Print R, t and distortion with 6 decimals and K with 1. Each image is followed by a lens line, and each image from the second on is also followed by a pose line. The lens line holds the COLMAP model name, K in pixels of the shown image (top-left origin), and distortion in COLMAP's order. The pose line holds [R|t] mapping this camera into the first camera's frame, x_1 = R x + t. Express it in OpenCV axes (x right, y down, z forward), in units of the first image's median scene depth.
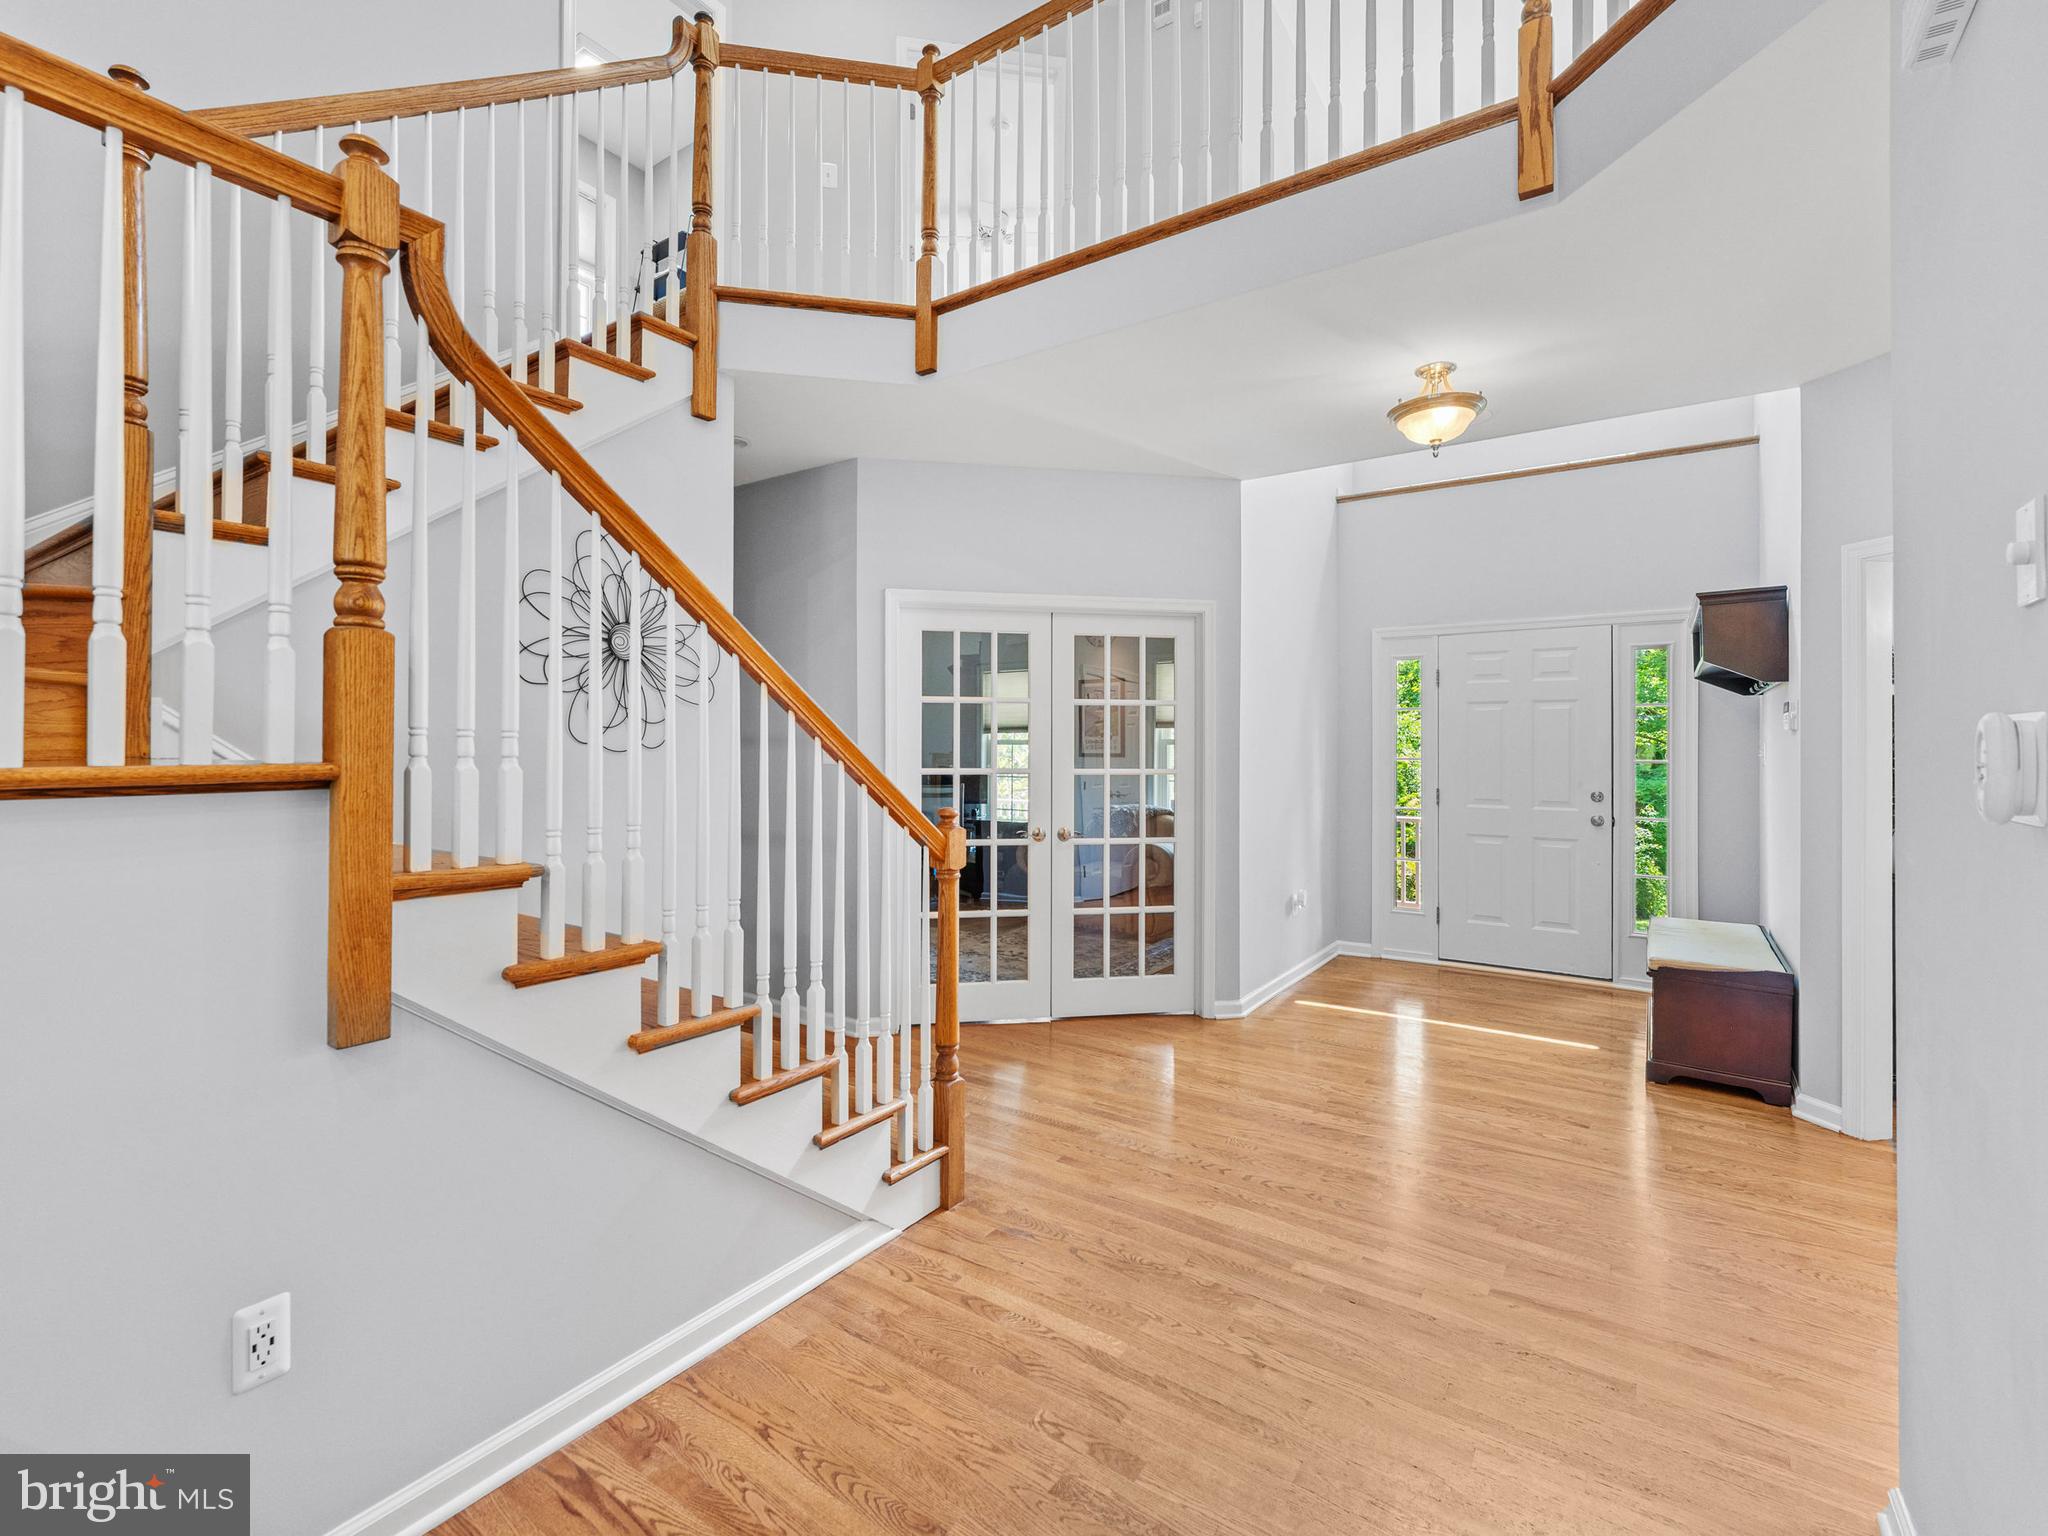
lens RADIAL K [[924.8, 0, 1023.3], [0, 924.8, 740.6], [0, 0, 1]] dist [0.000766, -0.000121]
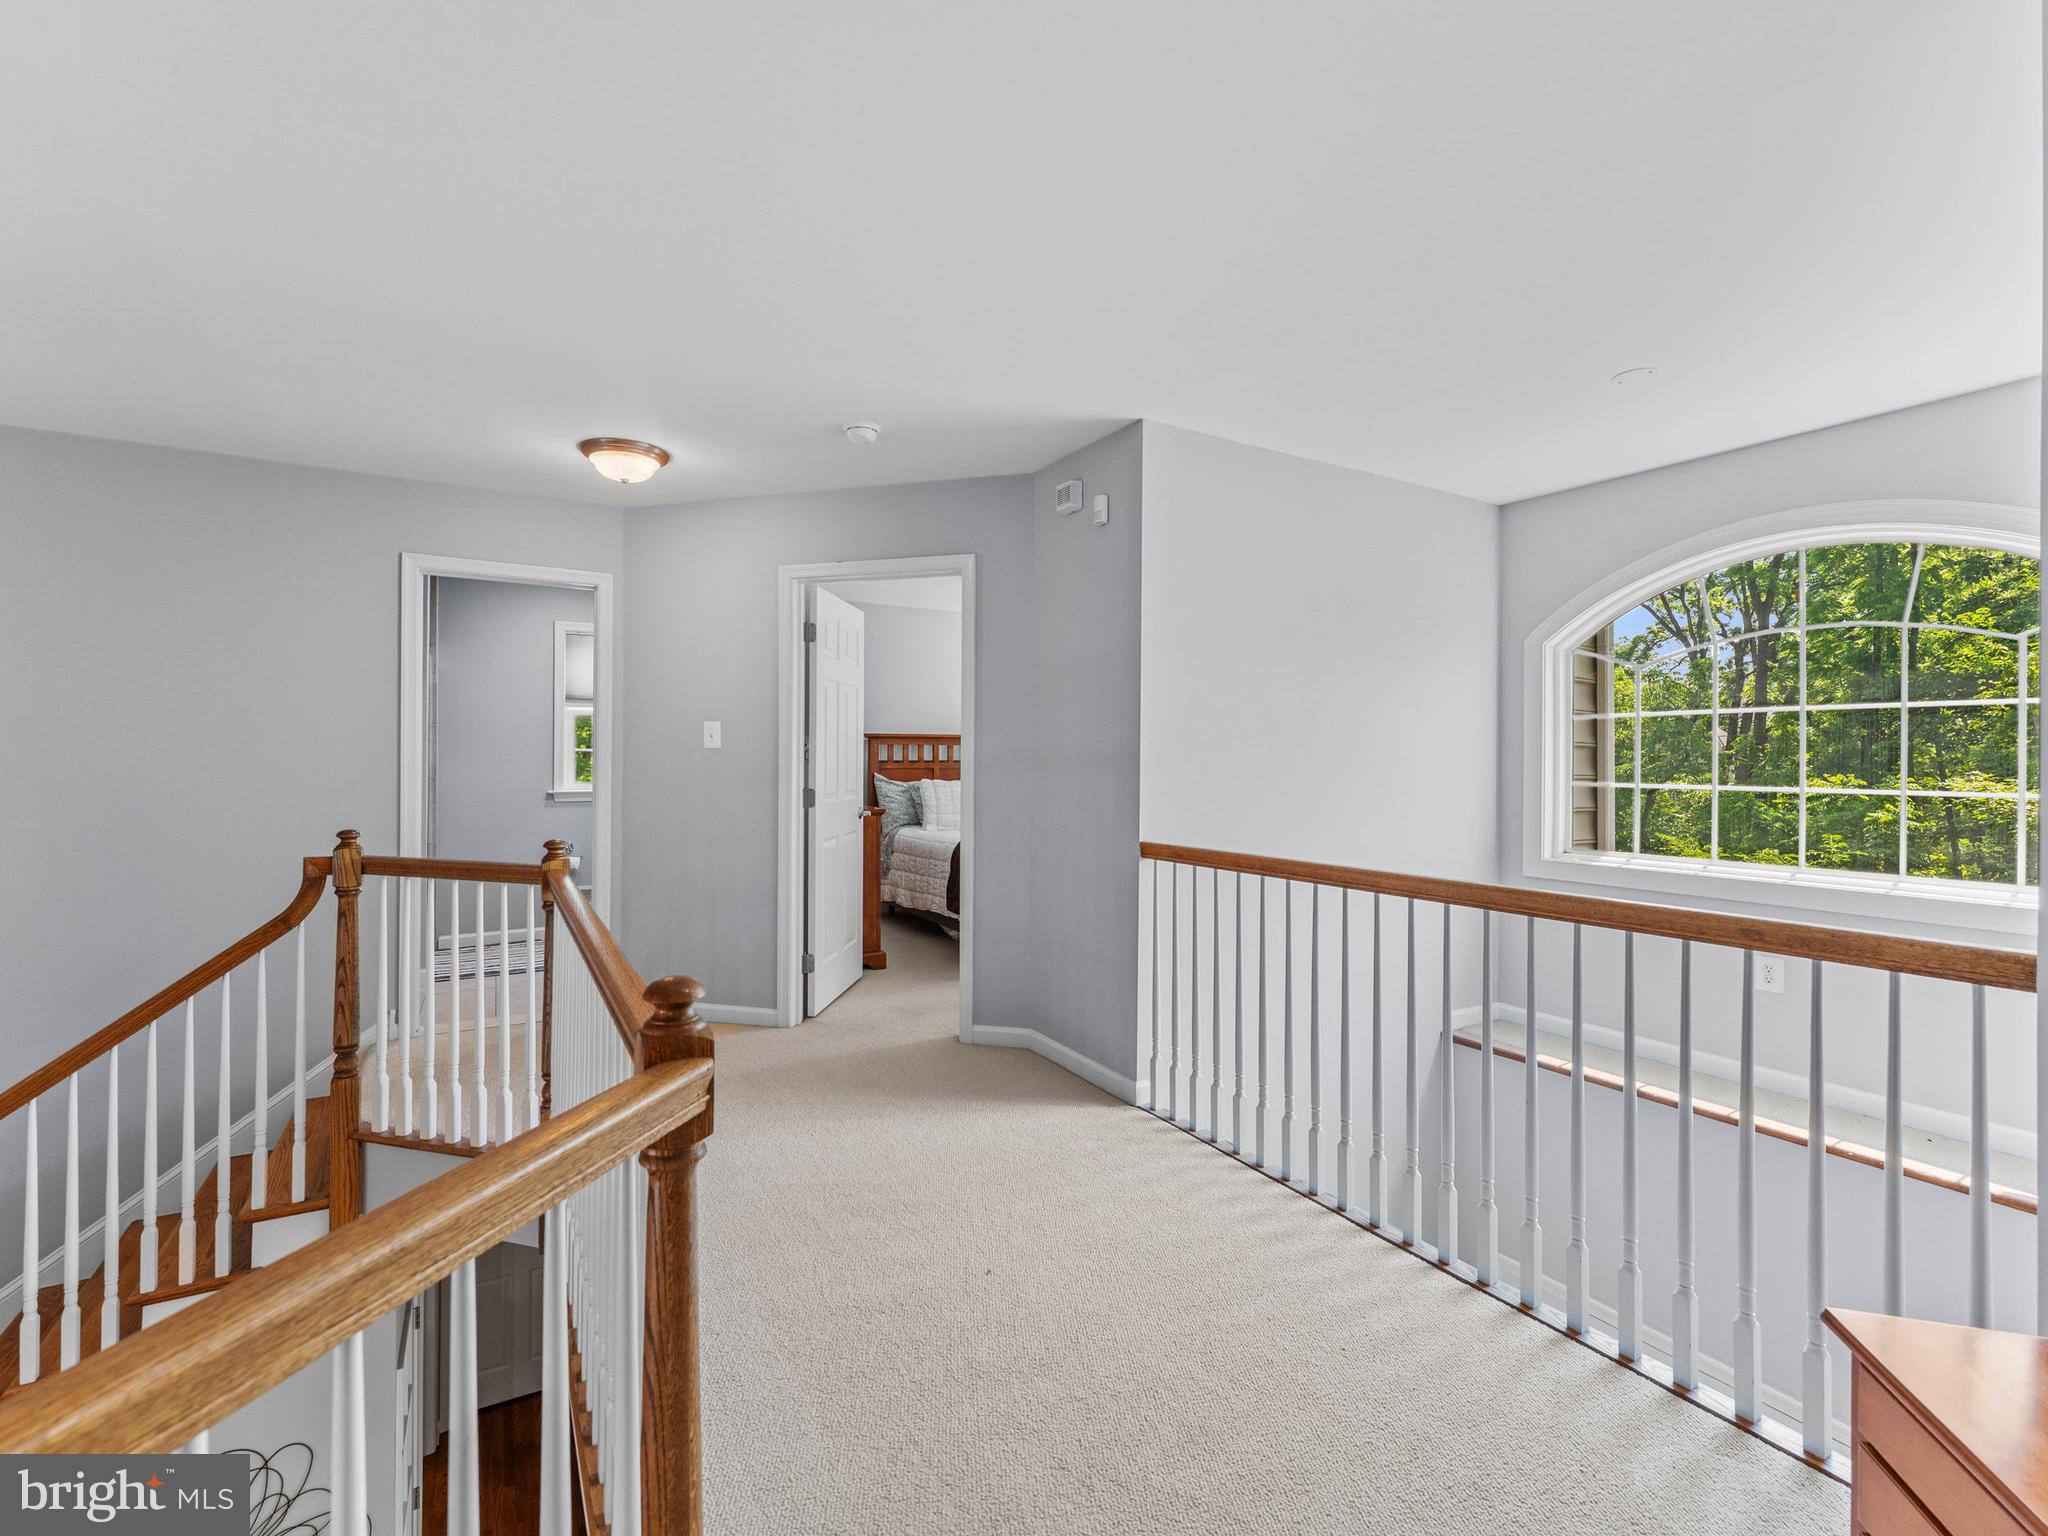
lens RADIAL K [[924.8, 0, 1023.3], [0, 924.8, 740.6], [0, 0, 1]] dist [0.000766, -0.000121]
pose [[0.903926, -0.007428, -0.427625, 0.619535], [0.003587, 0.999946, -0.009787, -0.829986], [0.427675, 0.007312, 0.903903, 0.437781]]
